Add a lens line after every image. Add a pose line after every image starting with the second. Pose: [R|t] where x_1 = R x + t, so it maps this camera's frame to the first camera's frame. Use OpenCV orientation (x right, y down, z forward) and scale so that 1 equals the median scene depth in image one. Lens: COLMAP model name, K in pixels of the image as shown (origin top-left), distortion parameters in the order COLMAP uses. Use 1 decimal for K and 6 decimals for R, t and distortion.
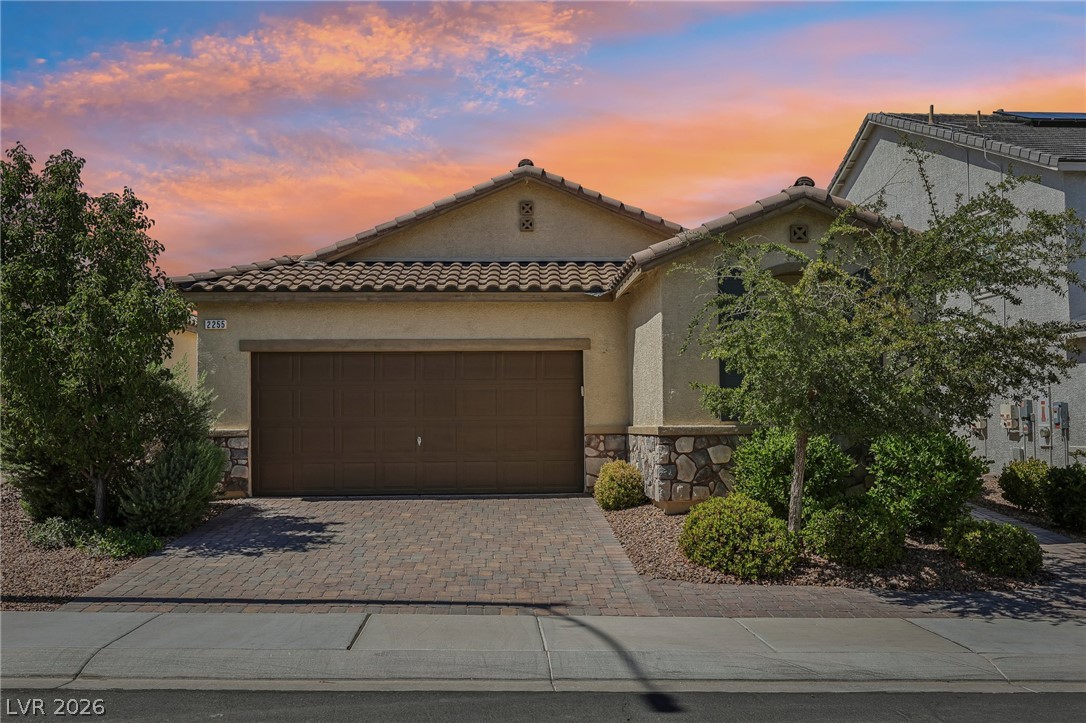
lens RADIAL K [[983.5, 0, 543.0], [0, 983.5, 358.7], [0, 0, 1]] dist [-0.006086, 0.000000]
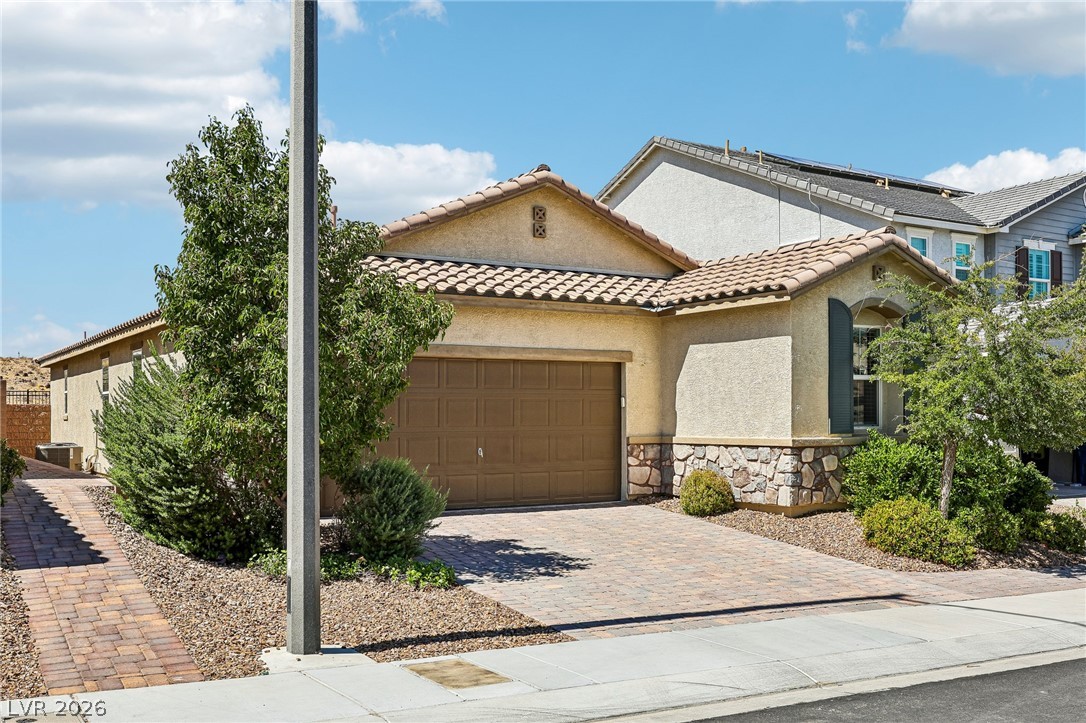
lens RADIAL K [[1087.7, 0, 543.4], [0, 1087.7, 362.2], [0, 0, 1]] dist [0.007642, 0.000000]
pose [[0.876734, 0.030135, 0.480031, -0.585103], [-0.036227, 0.999338, 0.003430, -0.009621], [-0.479609, -0.020397, 0.877245, 0.044564]]
